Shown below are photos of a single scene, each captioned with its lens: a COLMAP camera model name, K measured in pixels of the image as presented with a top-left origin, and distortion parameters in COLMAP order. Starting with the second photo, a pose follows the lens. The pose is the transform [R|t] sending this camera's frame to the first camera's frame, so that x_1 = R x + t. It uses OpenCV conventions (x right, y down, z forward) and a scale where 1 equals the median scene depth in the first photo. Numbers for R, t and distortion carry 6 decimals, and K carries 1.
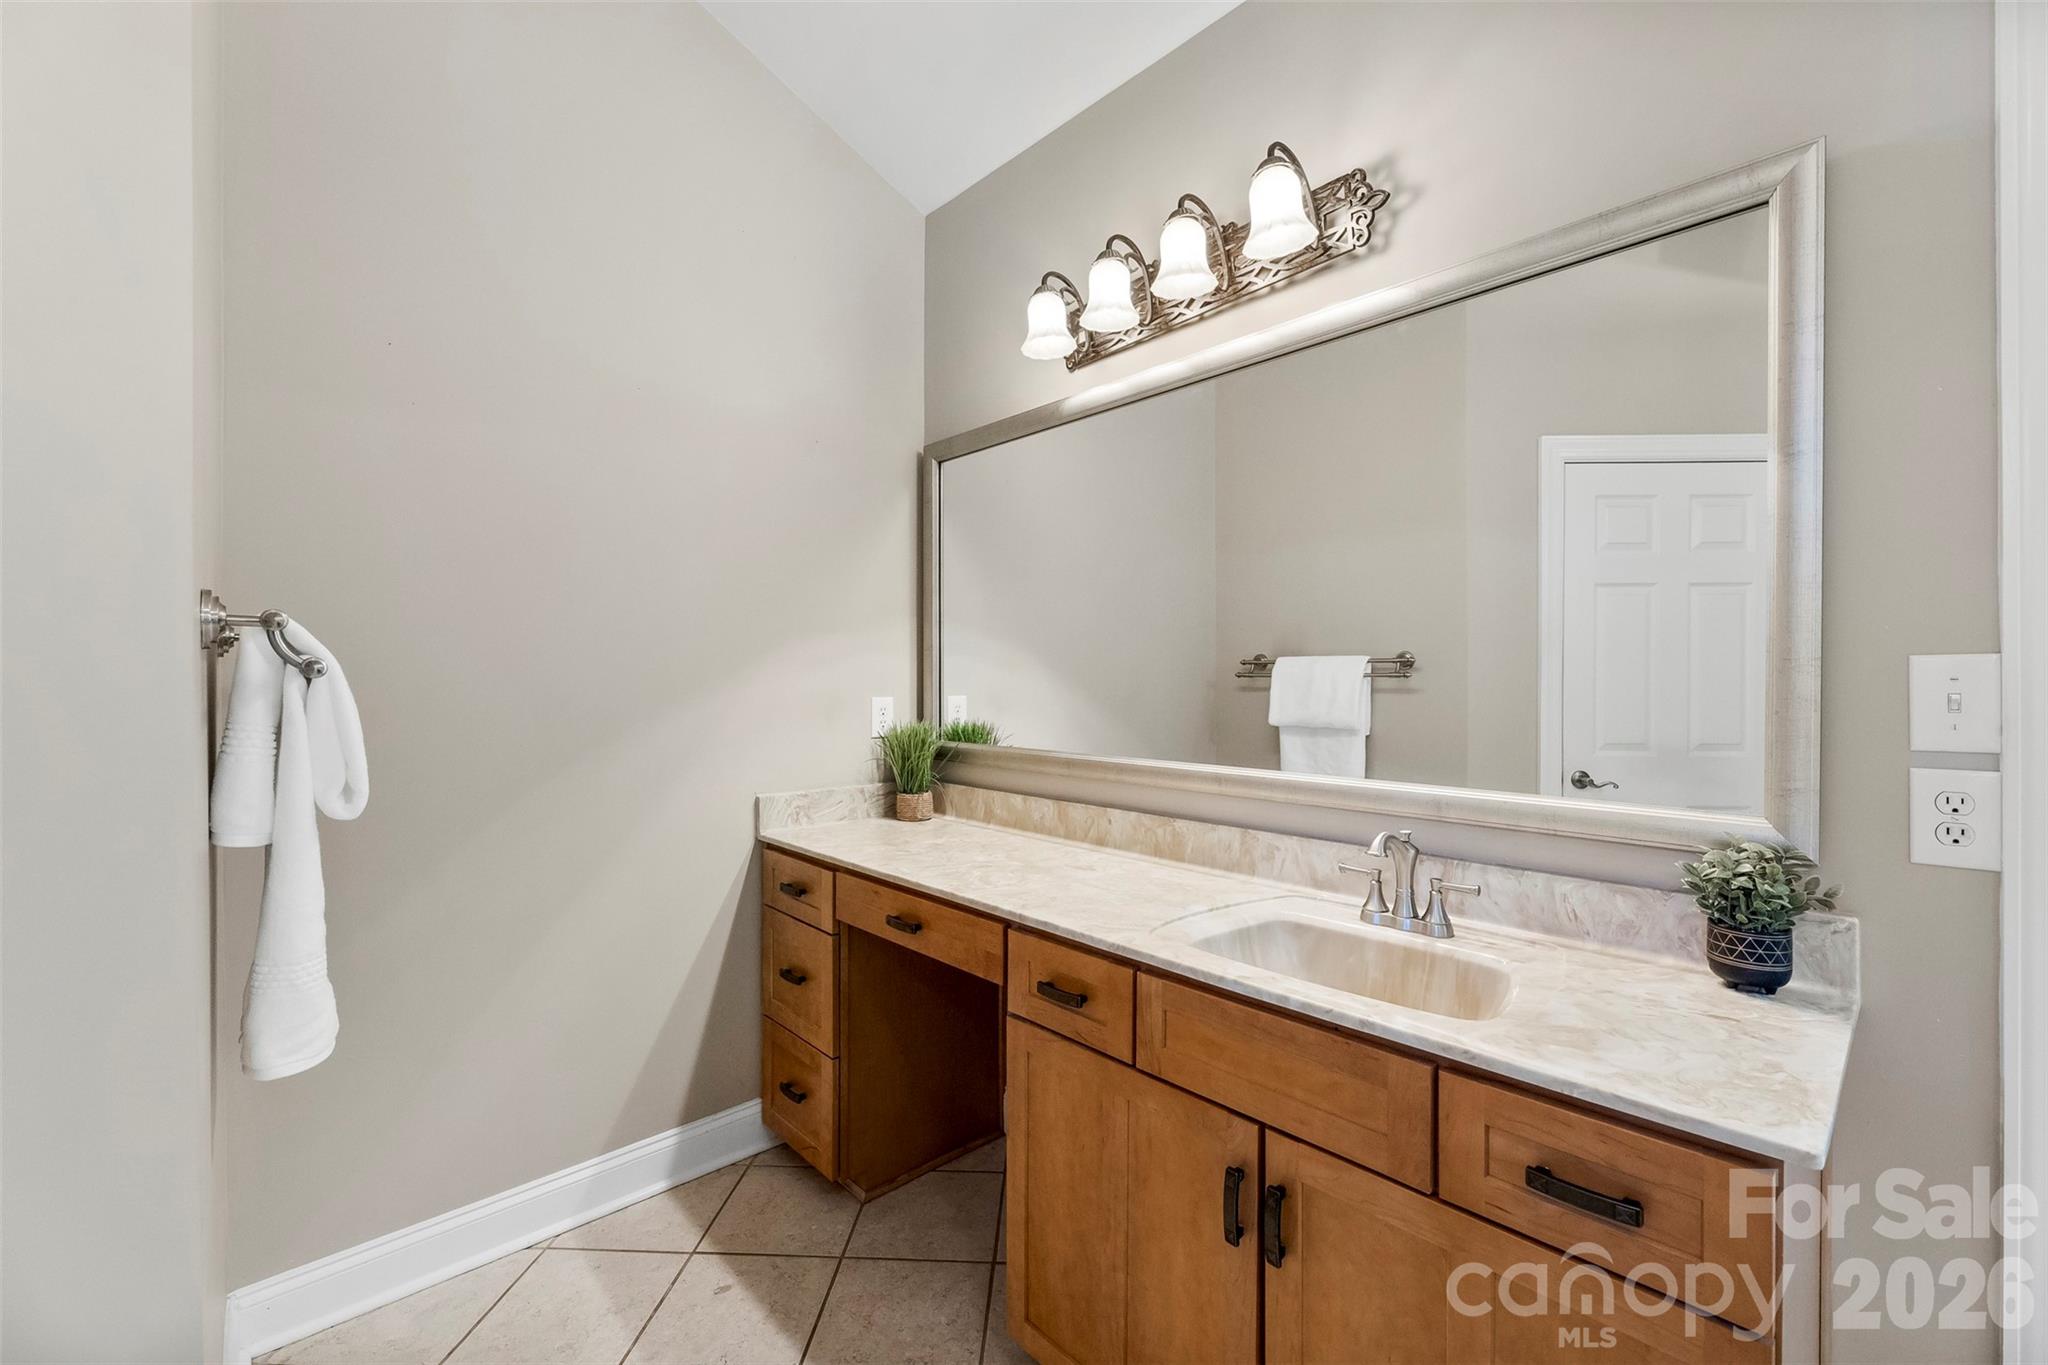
lens RADIAL K [[837.7, 0, 1005.0], [0, 837.7, 678.8], [0, 0, 1]] dist [-0.000070, -0.000168]
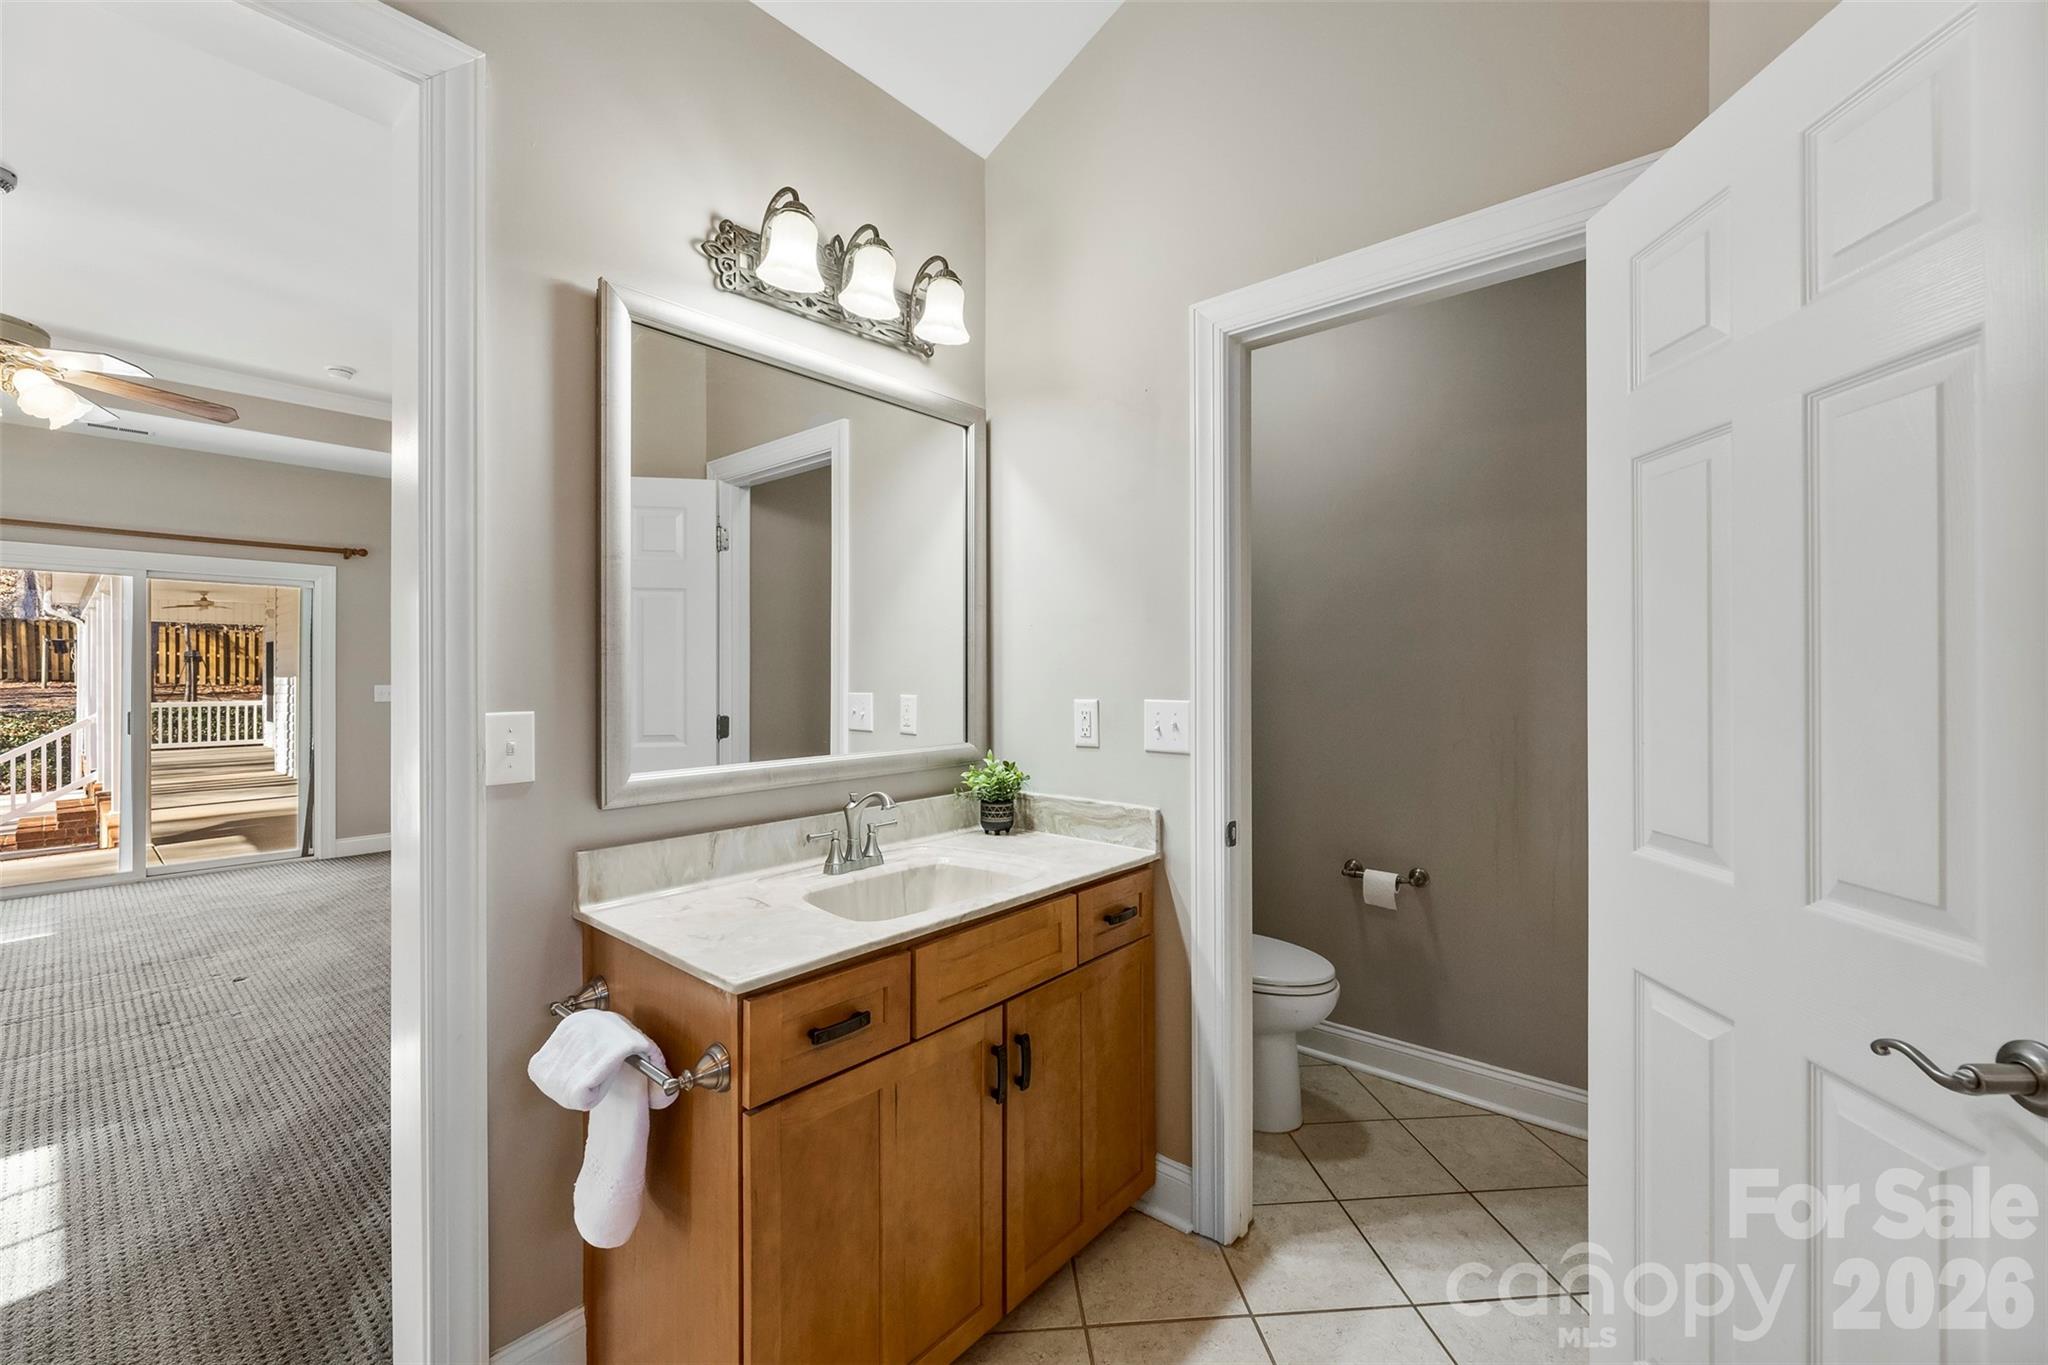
lens RADIAL K [[837.7, 0, 1003.1], [0, 837.7, 678.9], [0, 0, 1]] dist [-0.000070, -0.000168]
pose [[-0.117107, 0.001764, 0.993118, -0.857877], [0.002786, 0.999995, -0.001448, 0.010516], [-0.993115, 0.002597, -0.117111, 0.959469]]
